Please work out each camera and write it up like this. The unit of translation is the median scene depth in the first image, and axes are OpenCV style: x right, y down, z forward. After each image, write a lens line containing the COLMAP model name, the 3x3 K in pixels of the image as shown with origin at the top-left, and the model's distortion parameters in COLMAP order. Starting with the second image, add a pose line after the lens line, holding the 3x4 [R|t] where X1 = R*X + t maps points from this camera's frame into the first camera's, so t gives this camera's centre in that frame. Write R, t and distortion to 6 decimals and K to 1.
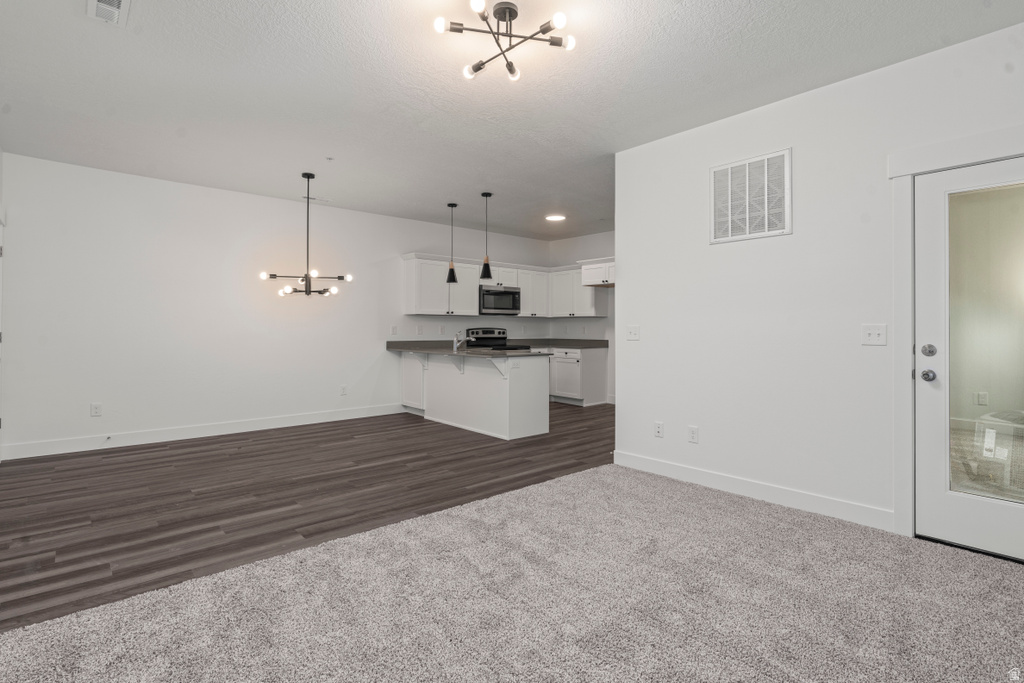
lens RADIAL K [[511.0, 0, 512.1], [0, 511.0, 333.6], [0, 0, 1]] dist [0.001580, 0.000206]
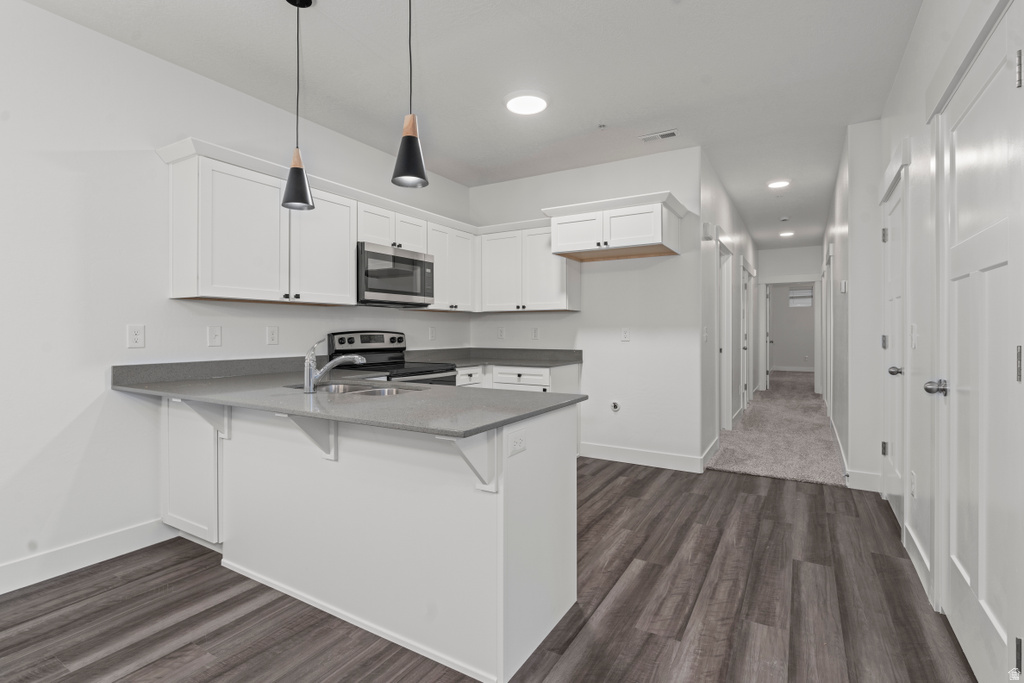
lens RADIAL K [[486.7, 0, 512.6], [0, 486.7, 335.8], [0, 0, 1]] dist [-0.001043, -0.000323]
pose [[0.952982, -0.007598, 0.302931, -0.061581], [0.008132, 0.999967, -0.000498, -0.004476], [-0.302917, 0.002938, 0.953012, 0.496364]]
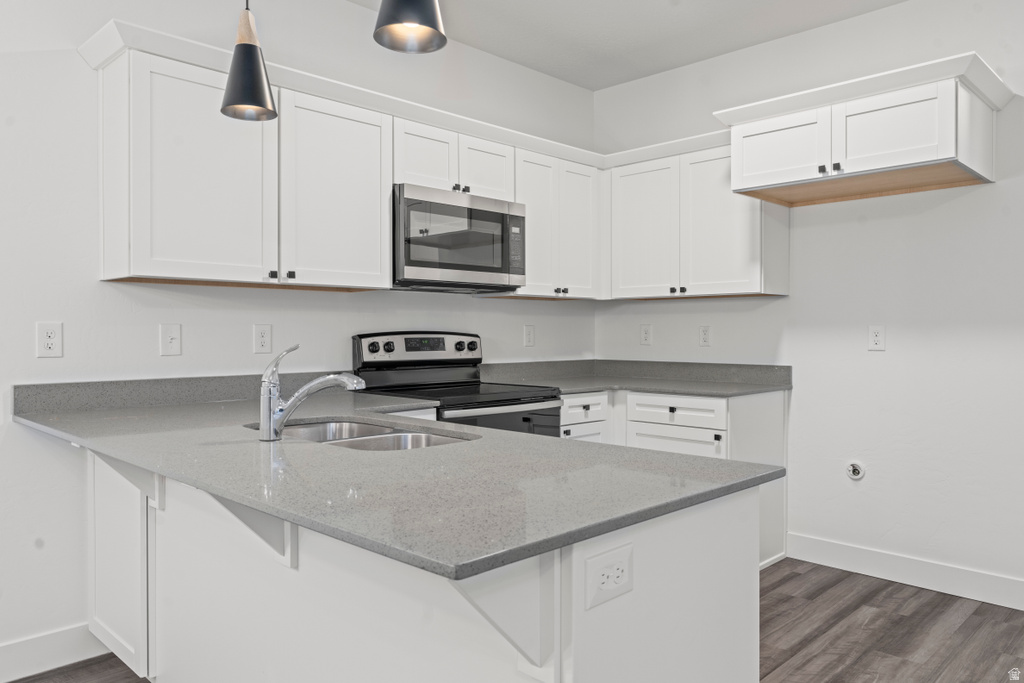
lens RADIAL K [[730.3, 0, 511.5], [0, 730.3, 343.1], [0, 0, 1]] dist [0.001603, 0.005596]
pose [[0.997625, -0.005444, 0.068670, -0.024514], [0.005196, 0.999979, 0.003790, -0.005071], [-0.068689, -0.003425, 0.997632, 0.555585]]
